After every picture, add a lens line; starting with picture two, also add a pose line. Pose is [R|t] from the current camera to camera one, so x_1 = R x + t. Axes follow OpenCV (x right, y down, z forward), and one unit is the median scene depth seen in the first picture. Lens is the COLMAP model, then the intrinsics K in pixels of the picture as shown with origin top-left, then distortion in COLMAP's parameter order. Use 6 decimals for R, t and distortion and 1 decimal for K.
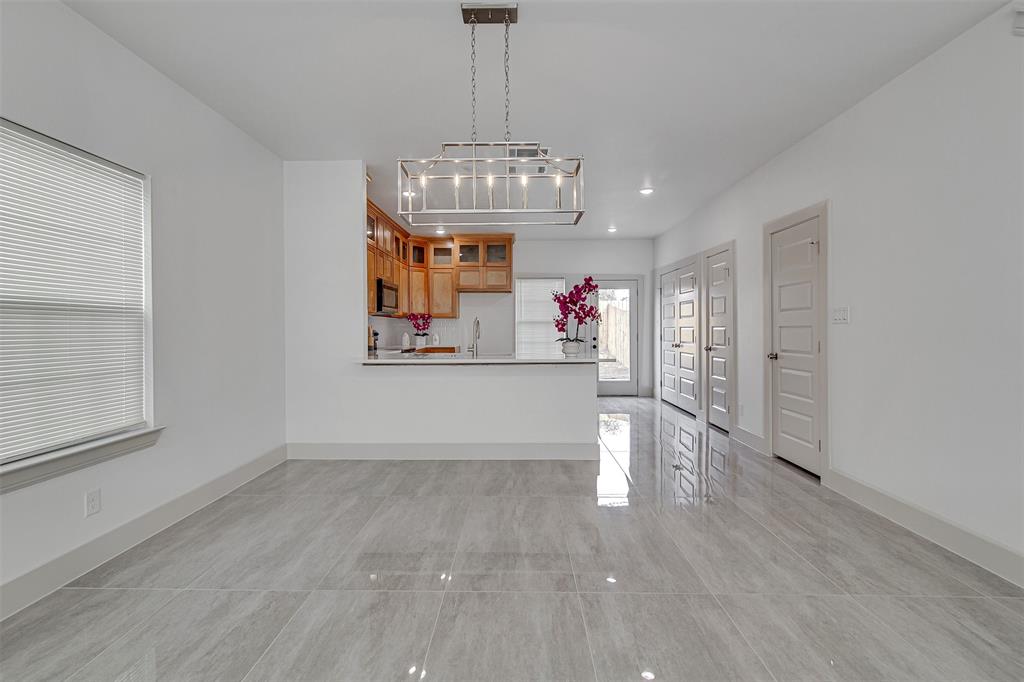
lens RADIAL K [[466.1, 0, 511.5], [0, 466.1, 335.6], [0, 0, 1]] dist [0.004073, 0.000471]
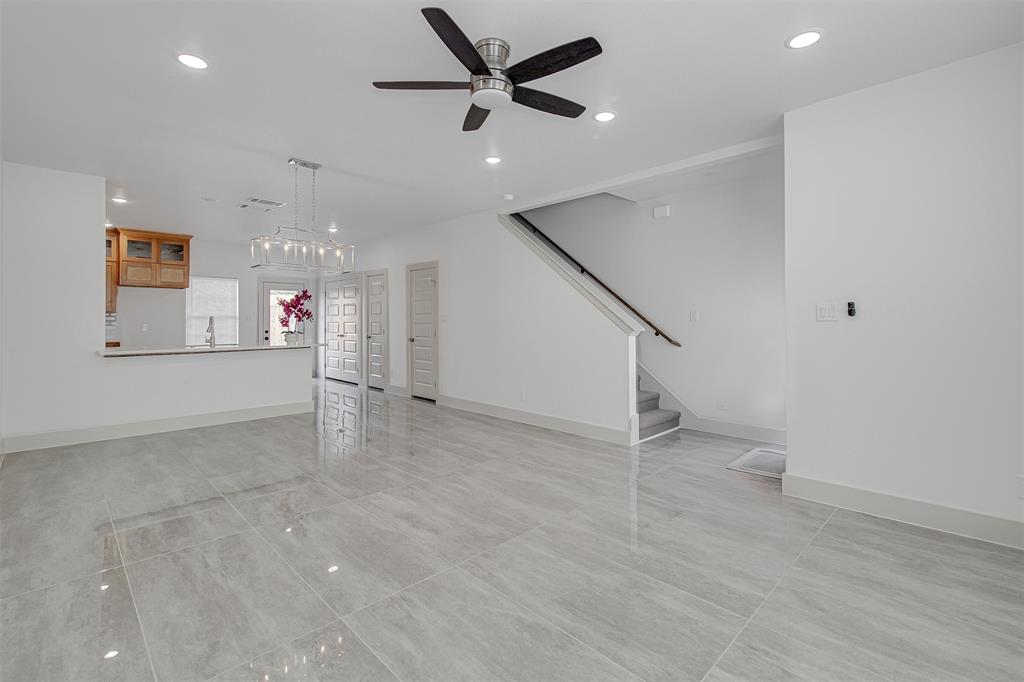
lens RADIAL K [[464.5, 0, 510.8], [0, 464.5, 305.5], [0, 0, 1]] dist [0.010934, 0.000225]
pose [[0.701979, 0.026575, 0.711701, -0.329840], [0.006487, 0.999024, -0.043702, -0.004967], [-0.712168, 0.035295, 0.701121, -0.387205]]
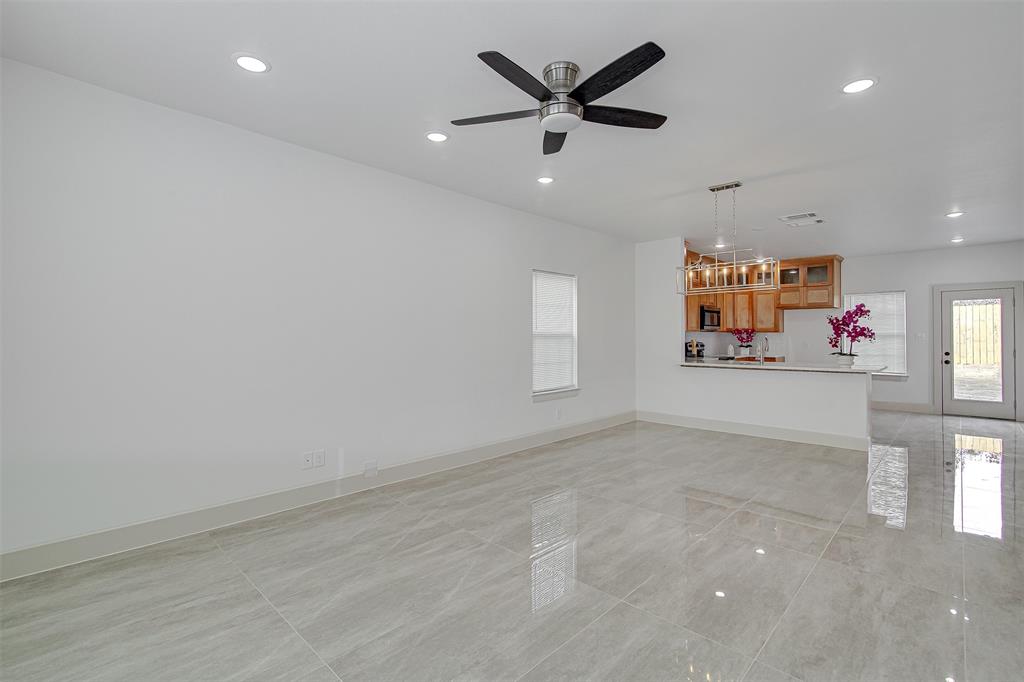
lens RADIAL K [[466.1, 0, 511.5], [0, 466.1, 335.6], [0, 0, 1]] dist [0.004073, 0.000471]
pose [[0.734149, 0.002480, -0.678984, 0.251725], [-0.012110, 0.999882, -0.009442, -0.013987], [0.678880, 0.015154, 0.734093, -0.415575]]
